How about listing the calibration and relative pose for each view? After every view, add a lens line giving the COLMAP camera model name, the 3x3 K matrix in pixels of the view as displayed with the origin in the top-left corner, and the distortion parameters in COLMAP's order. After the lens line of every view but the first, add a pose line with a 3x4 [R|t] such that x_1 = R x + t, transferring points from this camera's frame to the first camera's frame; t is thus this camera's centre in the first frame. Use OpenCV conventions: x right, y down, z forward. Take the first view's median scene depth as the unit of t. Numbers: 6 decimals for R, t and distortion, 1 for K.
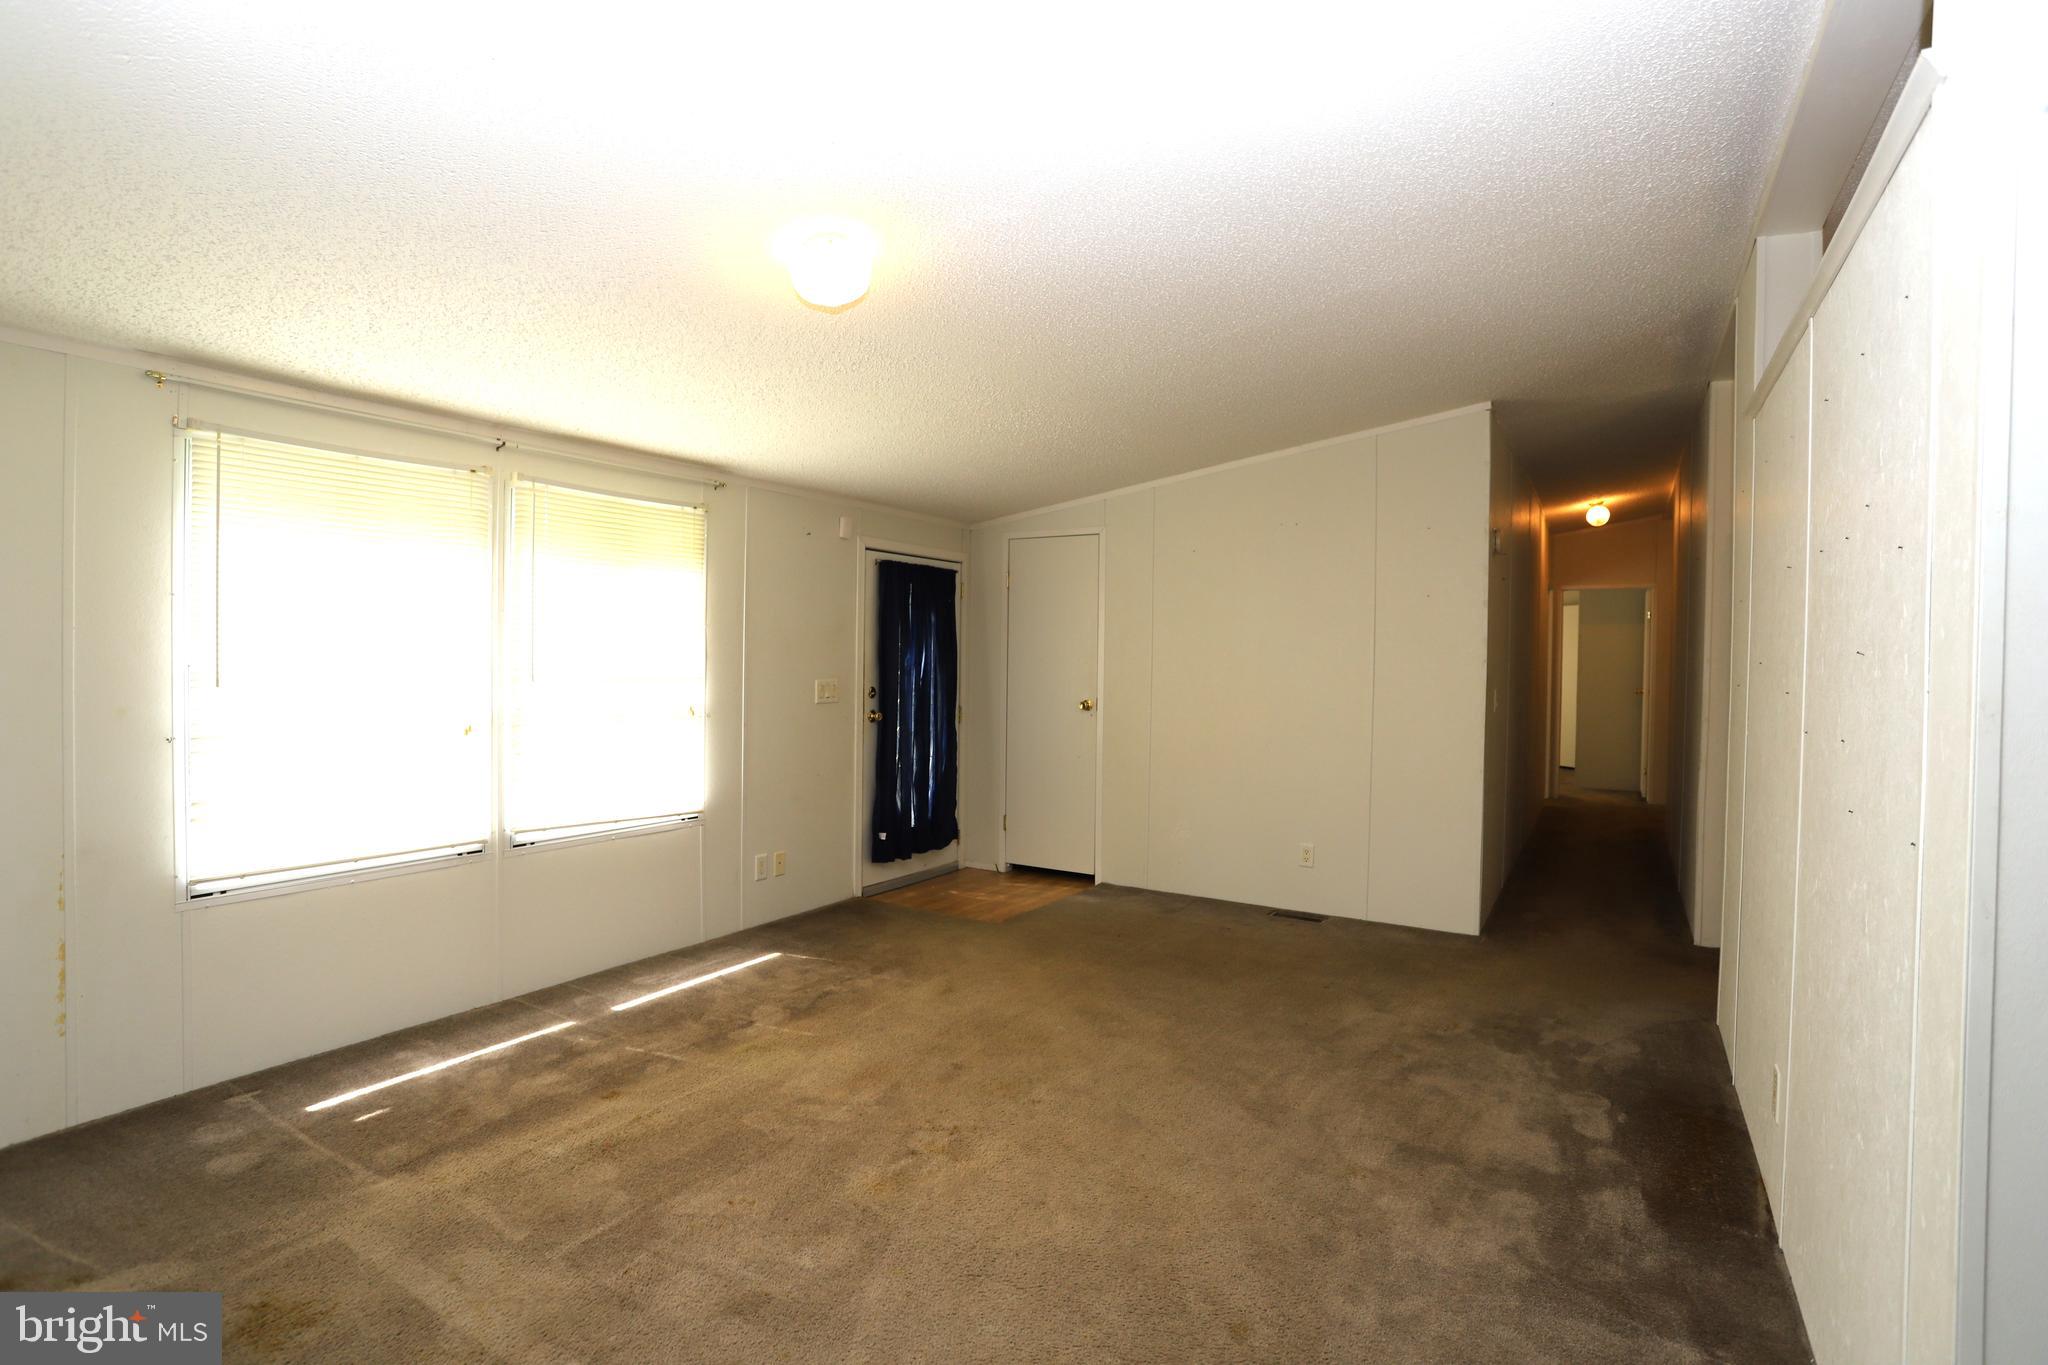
lens RADIAL K [[992.6, 0, 1016.5], [0, 992.6, 674.8], [0, 0, 1]] dist [-0.001404, 0.000500]
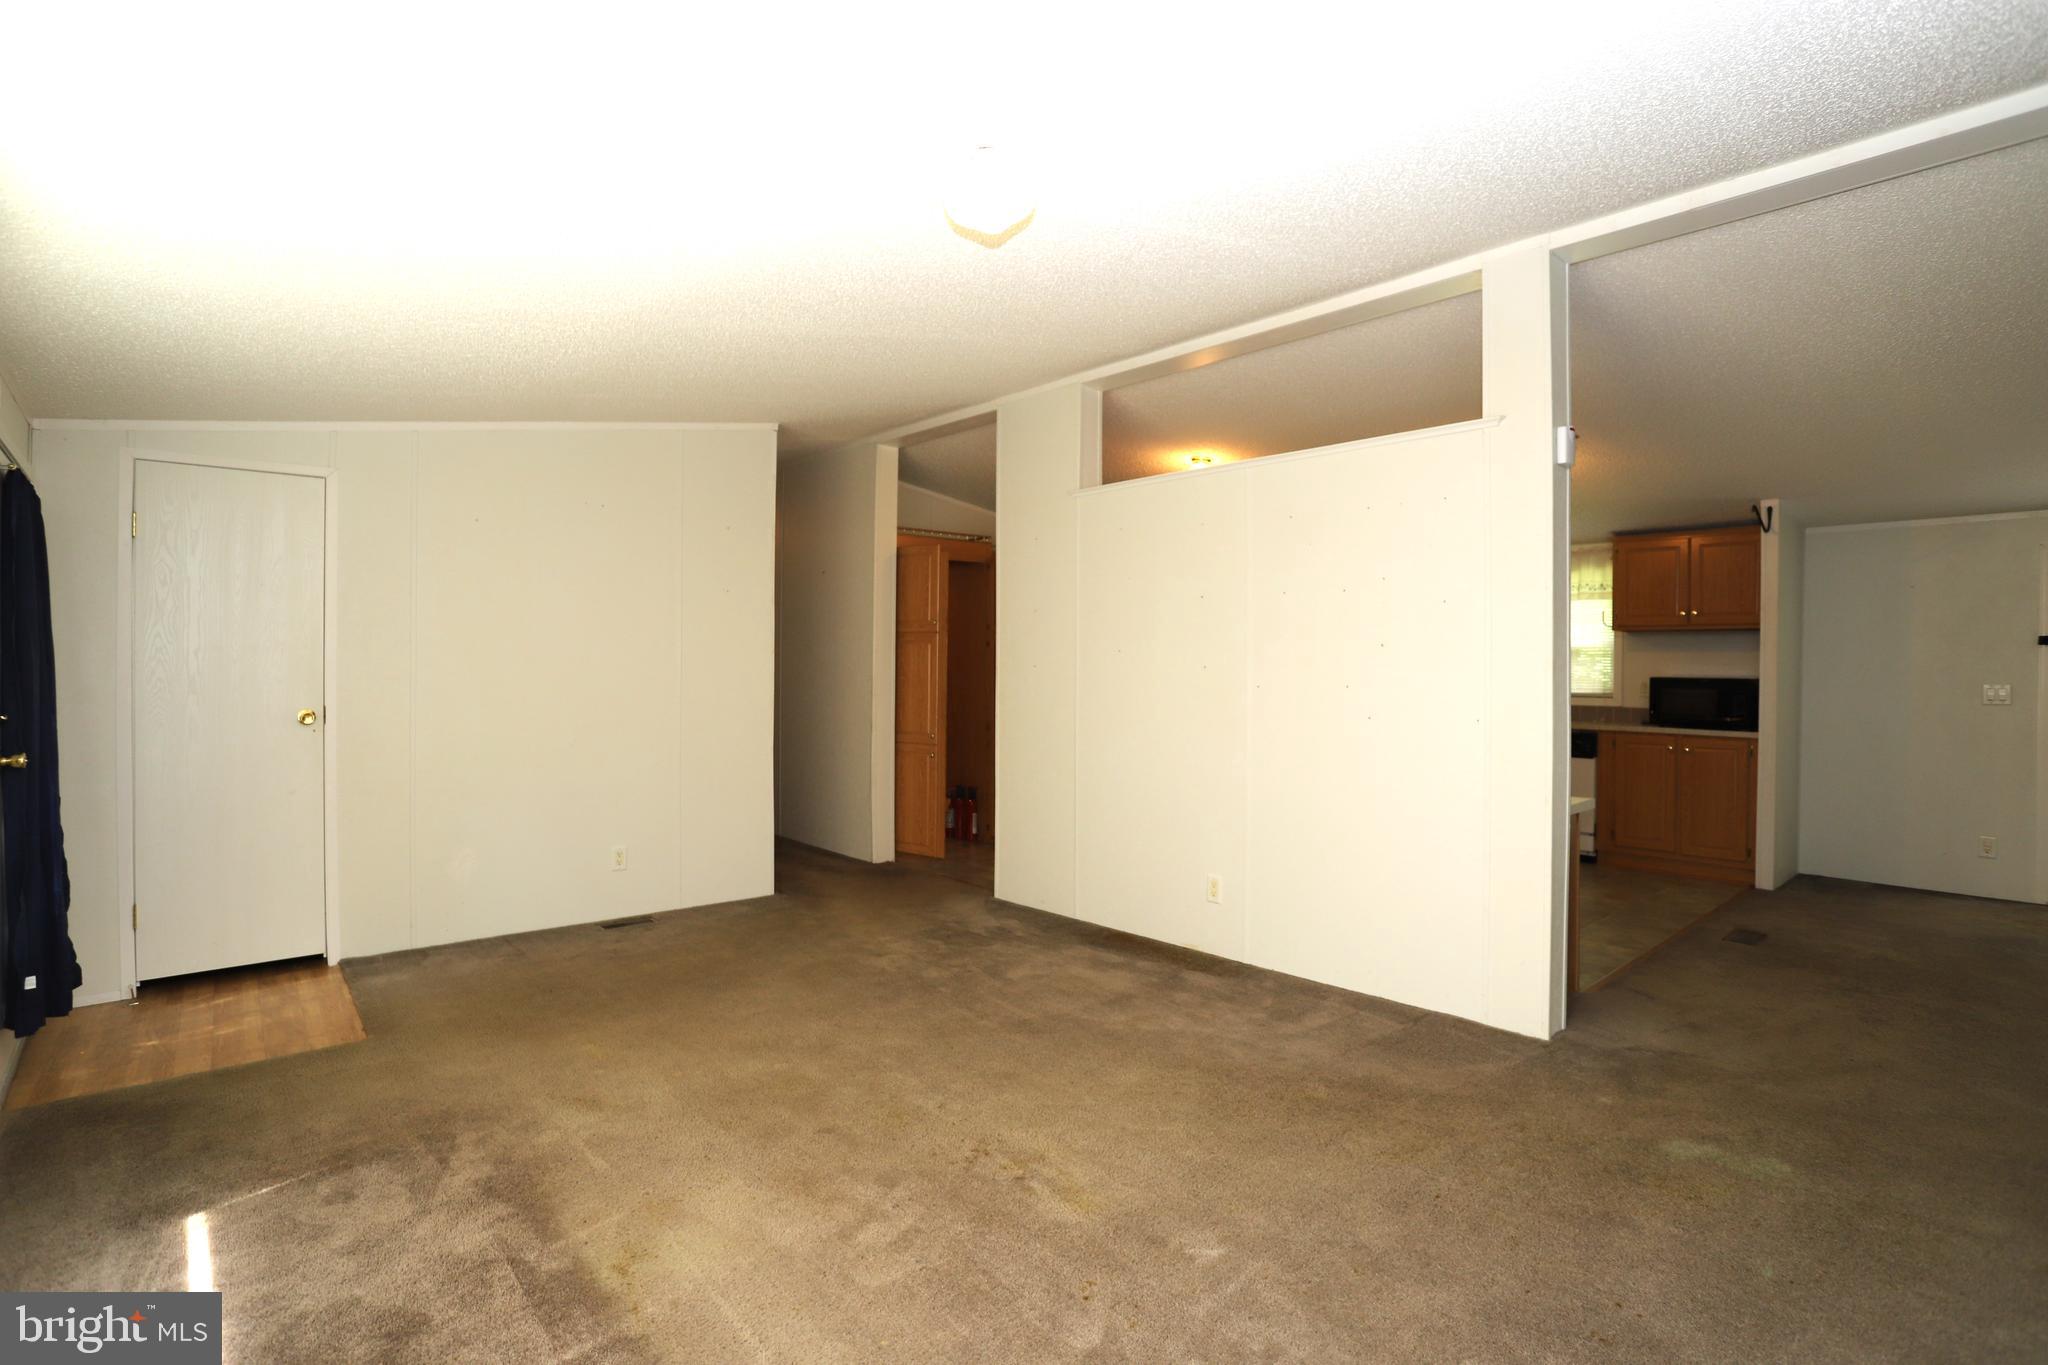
lens RADIAL K [[992.6, 0, 1016.5], [0, 992.6, 674.8], [0, 0, 1]] dist [-0.001404, 0.000500]
pose [[0.287451, -0.008922, 0.957754, -0.773956], [0.002940, 0.999960, 0.008432, 0.002559], [-0.957791, 0.000392, 0.287465, 0.576629]]
